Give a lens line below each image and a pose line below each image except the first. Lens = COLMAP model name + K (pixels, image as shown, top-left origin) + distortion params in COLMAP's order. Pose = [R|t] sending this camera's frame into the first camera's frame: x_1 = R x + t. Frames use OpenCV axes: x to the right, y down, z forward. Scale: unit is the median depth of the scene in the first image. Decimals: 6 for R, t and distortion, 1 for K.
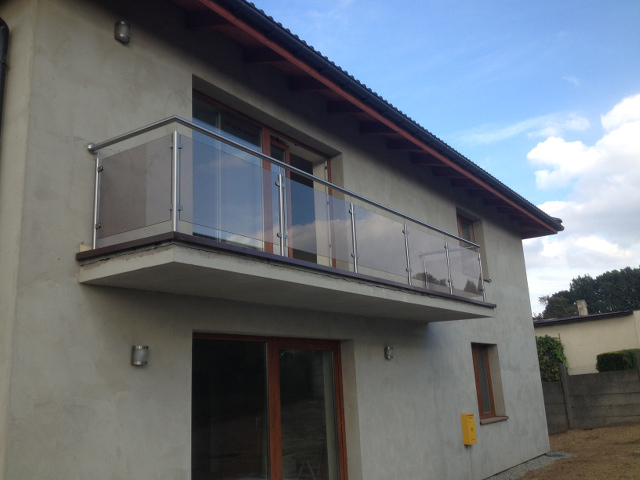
lens RADIAL K [[607.7, 0, 322.9], [0, 607.7, 246.3], [0, 0, 1]] dist [0.046638, 0.000000]
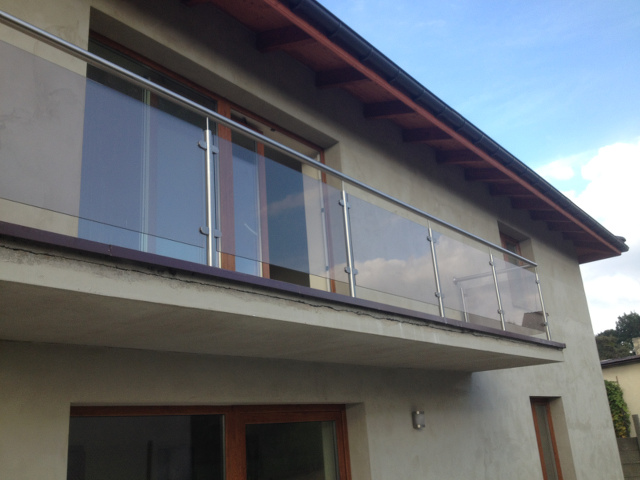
lens RADIAL K [[607.7, 0, 323.2], [0, 607.7, 241.5], [0, 0, 1]] dist [0.046638, 0.000000]
pose [[0.997867, -0.043945, -0.048264, 0.038369], [0.039642, 0.995441, -0.086756, 0.025984], [0.051857, 0.084657, 0.995060, 0.254345]]
